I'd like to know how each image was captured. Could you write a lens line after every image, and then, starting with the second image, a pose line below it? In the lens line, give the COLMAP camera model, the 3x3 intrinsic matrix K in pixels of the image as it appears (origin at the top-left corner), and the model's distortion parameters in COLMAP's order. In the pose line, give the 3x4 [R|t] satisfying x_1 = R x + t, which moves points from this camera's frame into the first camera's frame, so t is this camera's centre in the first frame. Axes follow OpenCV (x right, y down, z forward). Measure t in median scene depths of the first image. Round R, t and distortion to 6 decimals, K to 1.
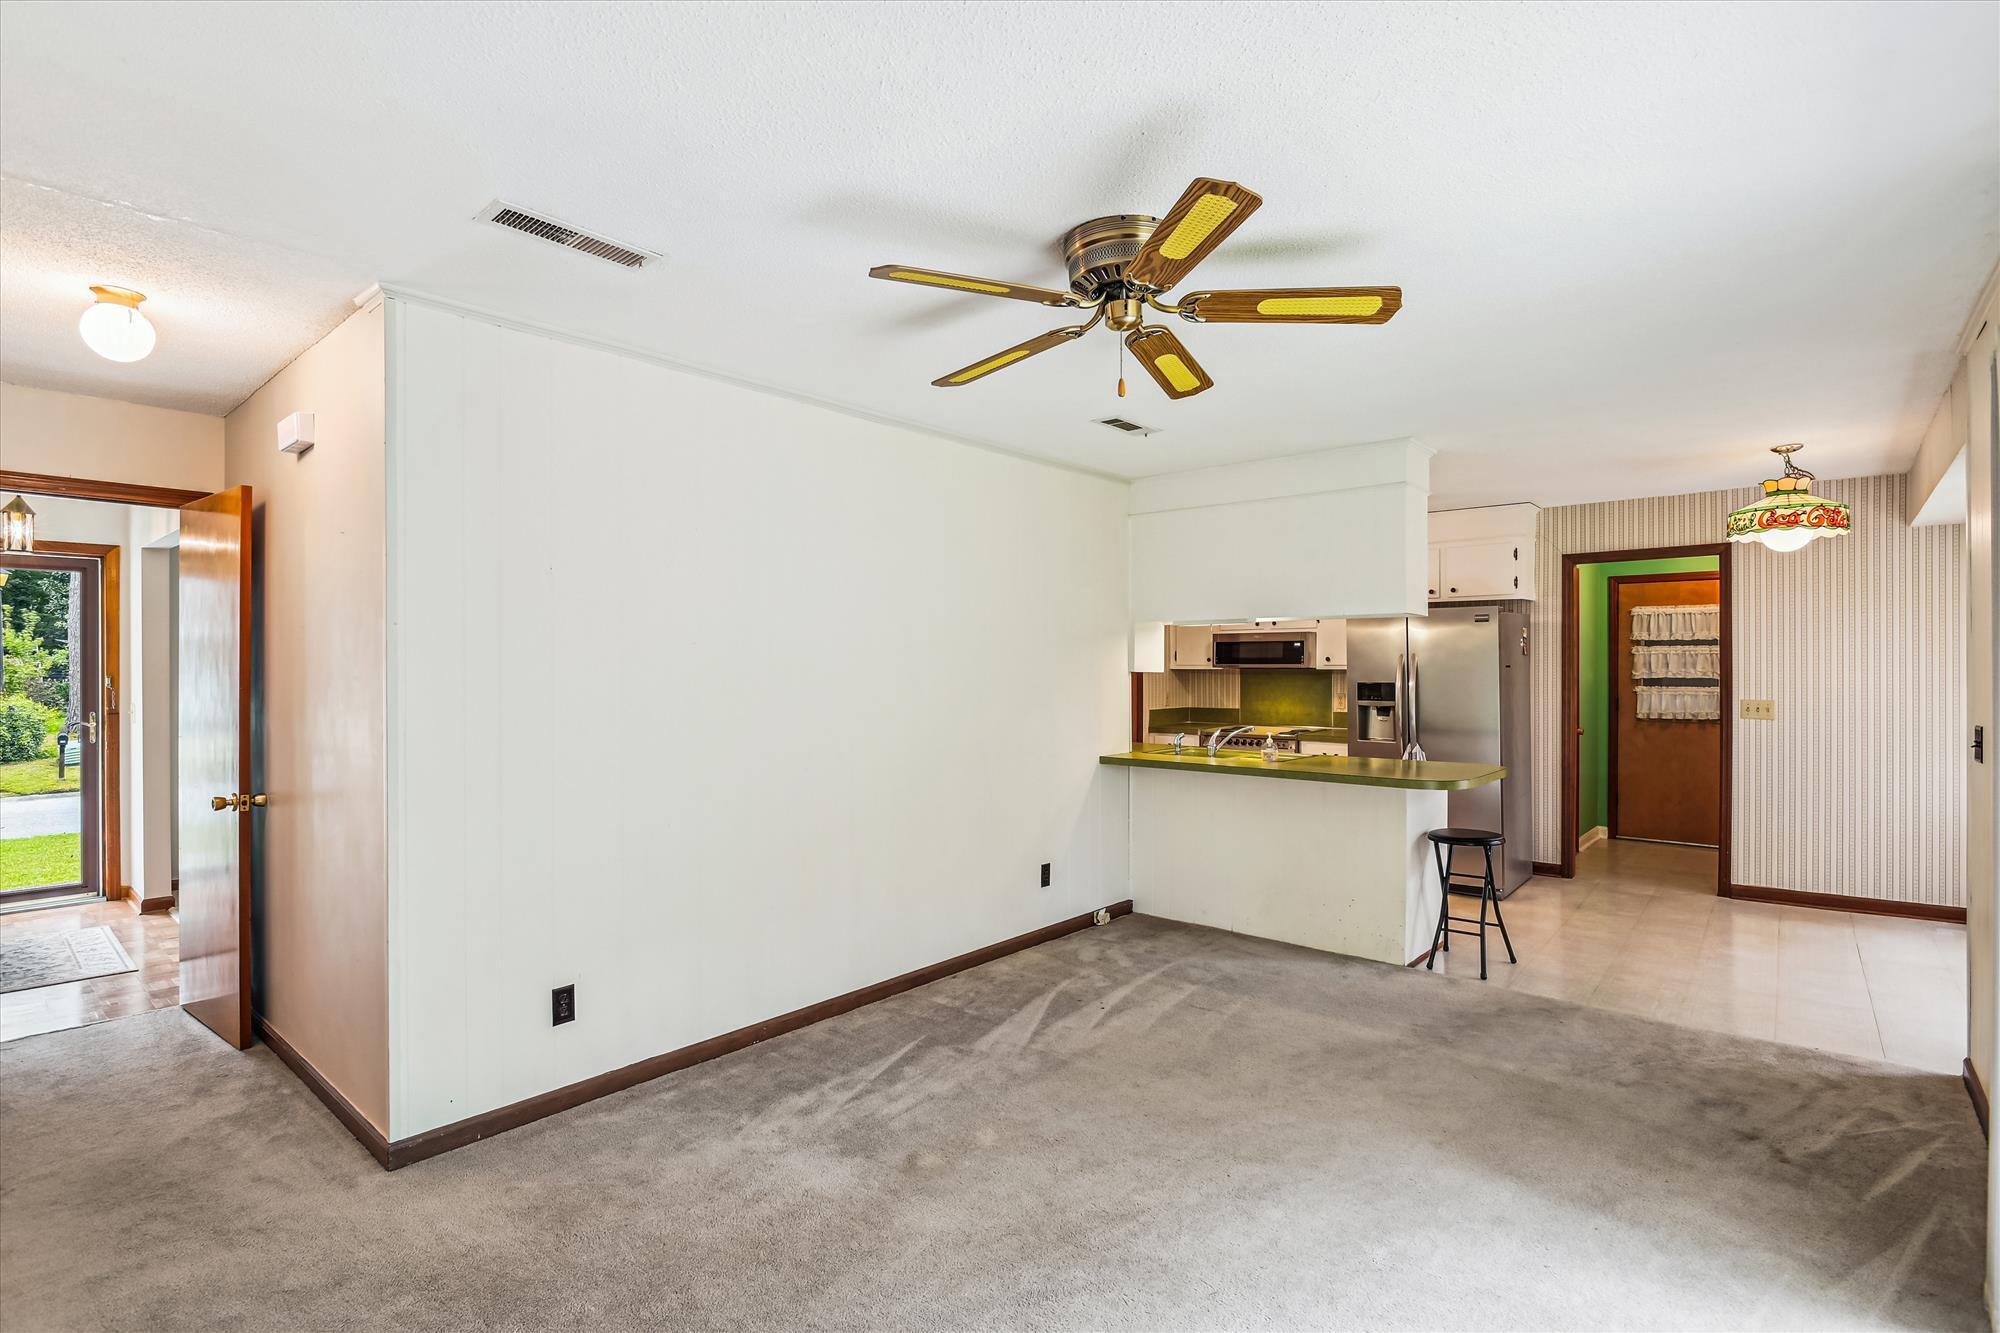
lens RADIAL K [[966.3, 0, 997.5], [0, 966.3, 664.5], [0, 0, 1]] dist [-0.003537, -0.001445]
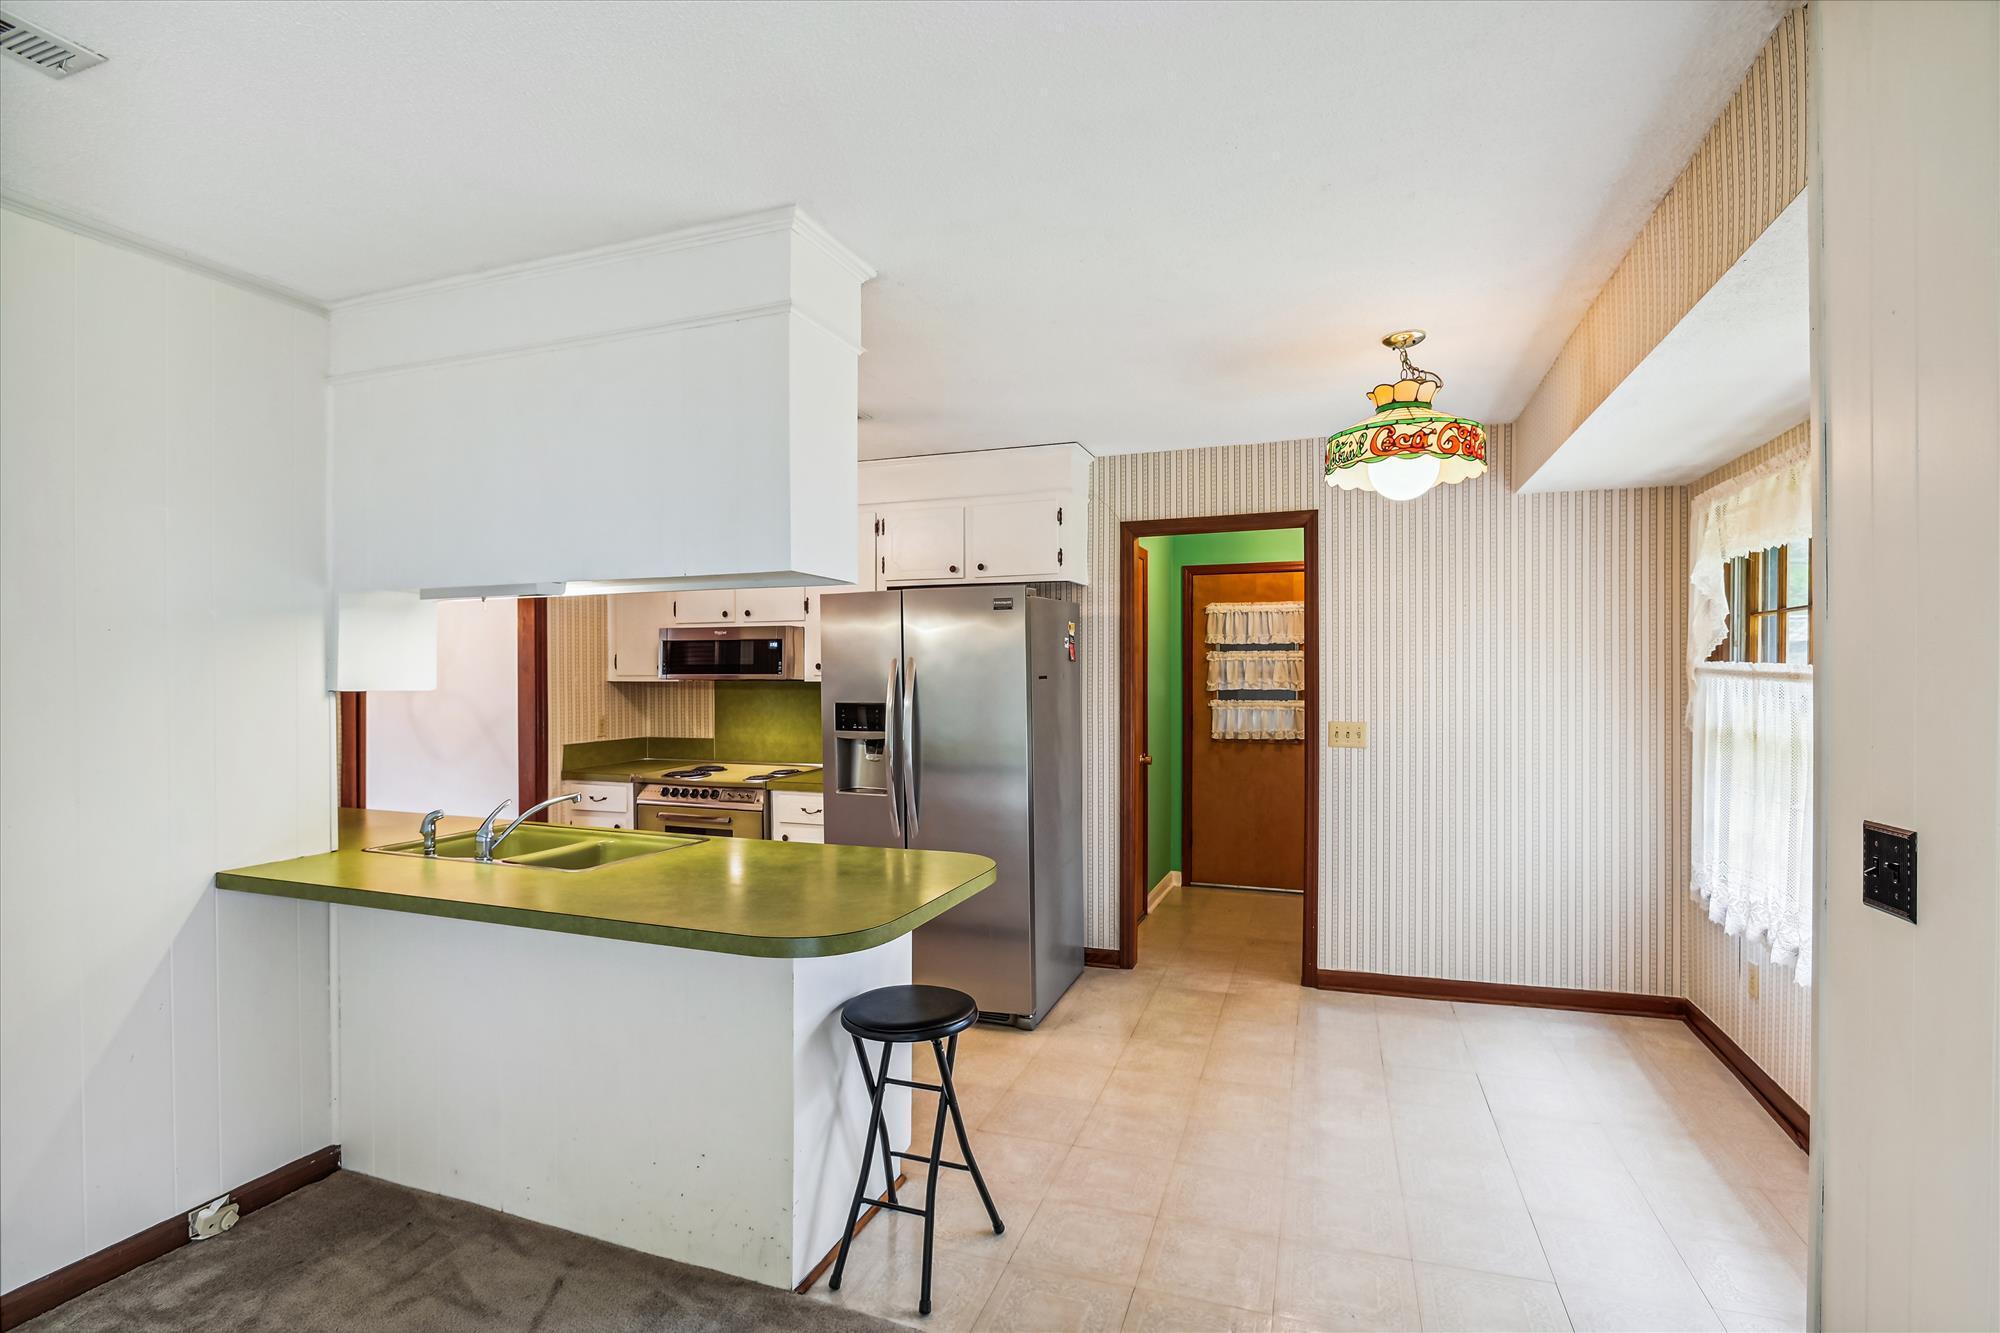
lens RADIAL K [[966.3, 0, 990.1], [0, 966.3, 679.3], [0, 0, 1]] dist [-0.003537, -0.001445]
pose [[0.938617, -0.003476, 0.344944, 0.285522], [0.001088, 0.999974, 0.007116, -0.001627], [-0.344960, -0.006303, 0.938596, 0.414588]]
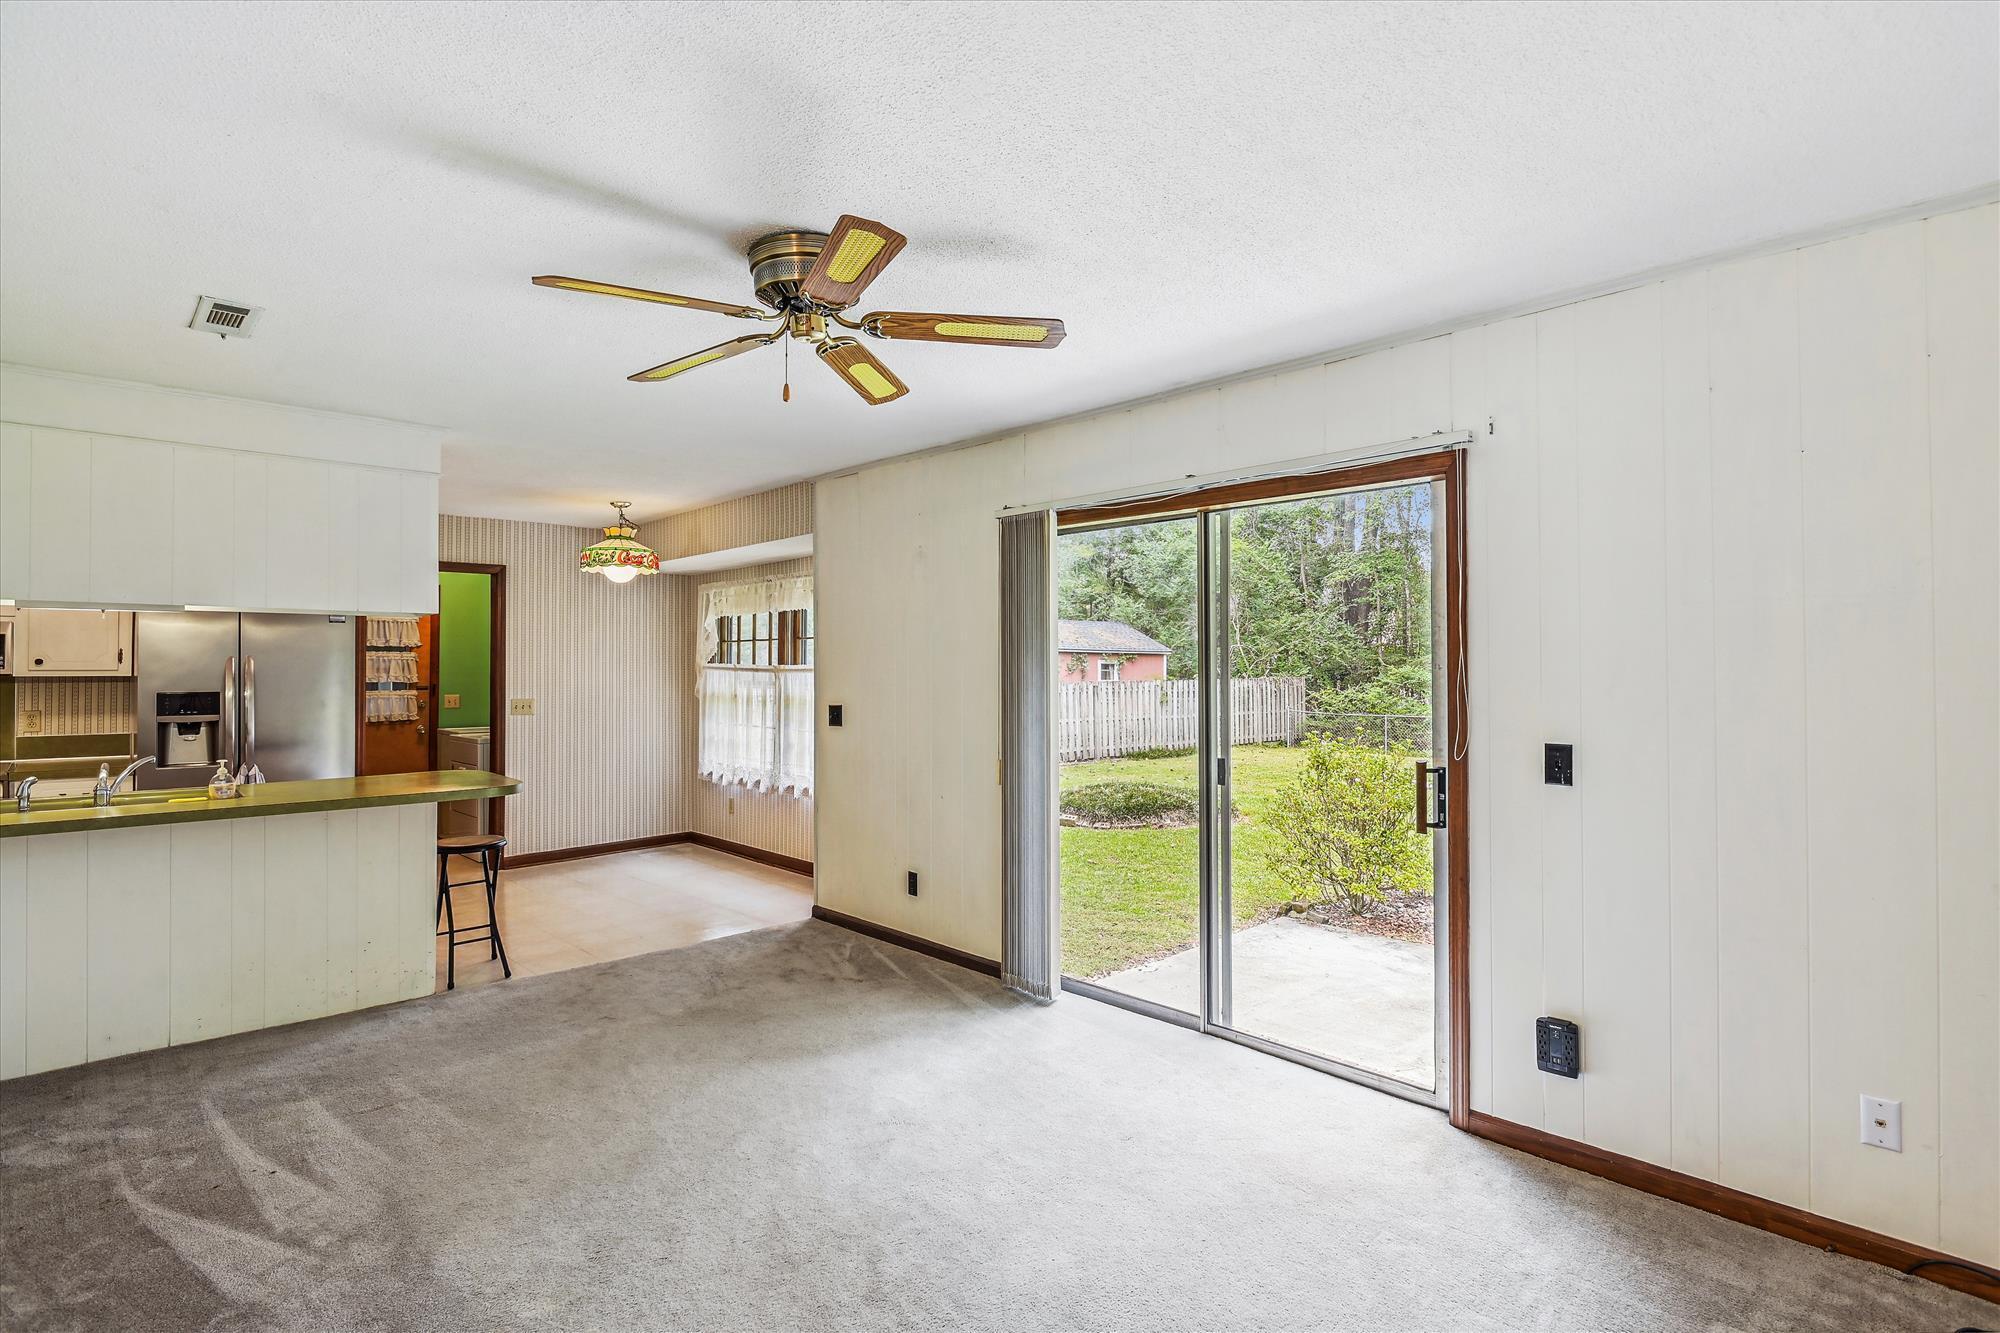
lens RADIAL K [[966.3, 0, 1011.0], [0, 966.3, 662.6], [0, 0, 1]] dist [-0.003537, -0.001445]
pose [[0.093970, 0.006876, 0.995551, -0.371138], [0.000656, 0.999976, -0.006968, 0.000522], [-0.995575, 0.001308, 0.093963, 0.296474]]
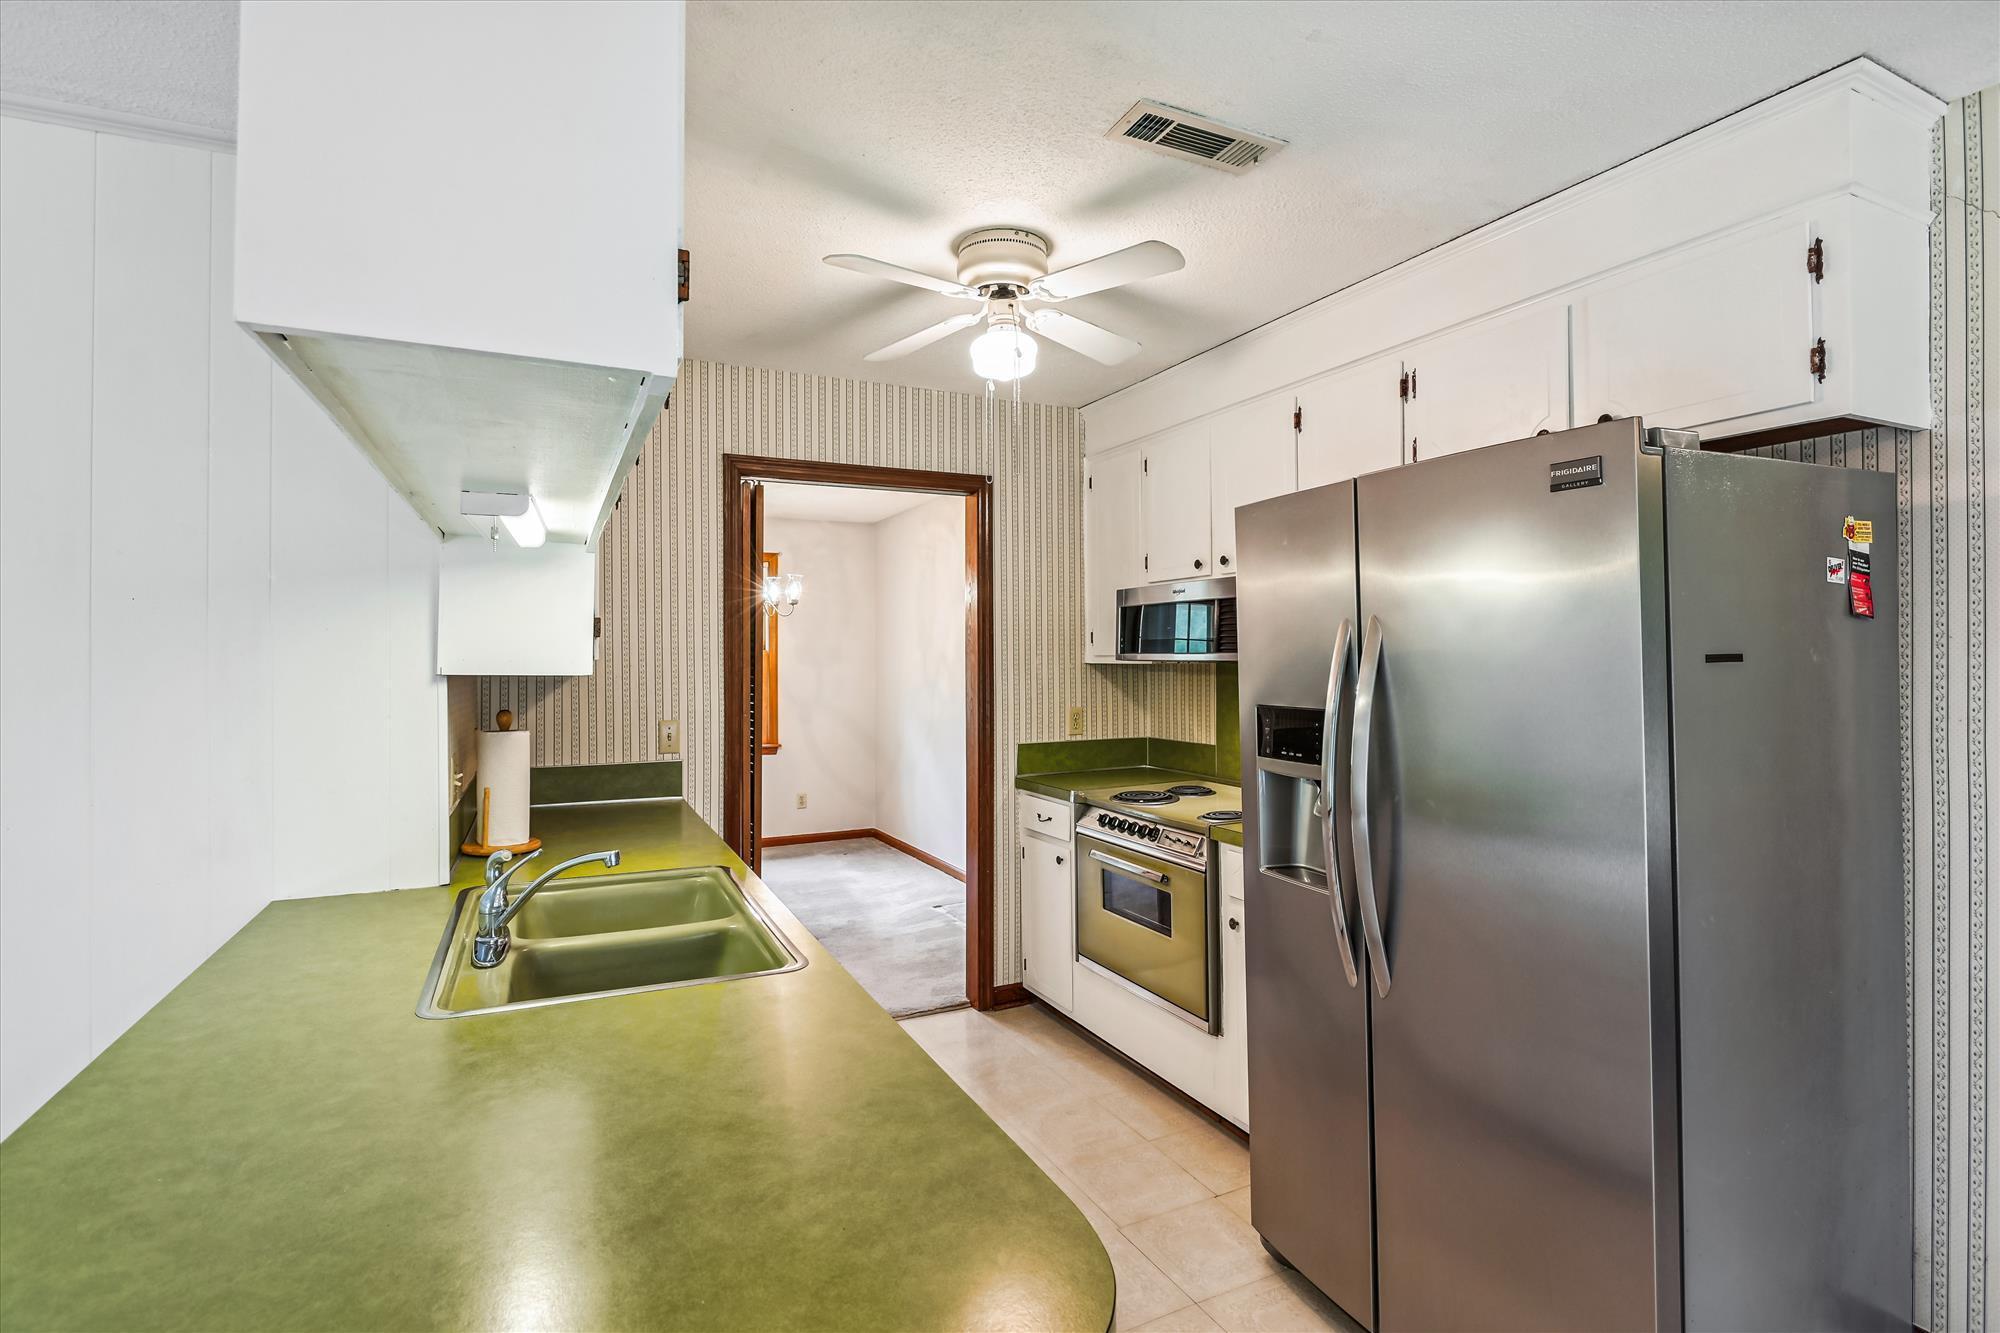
lens RADIAL K [[966.3, 0, 993.9], [0, 966.3, 651.8], [0, 0, 1]] dist [-0.003537, -0.001445]
pose [[0.916631, -0.006324, -0.399685, 0.493148], [0.005237, 0.999979, -0.003813, 0.000369], [0.399700, 0.001402, 0.916645, 0.742908]]
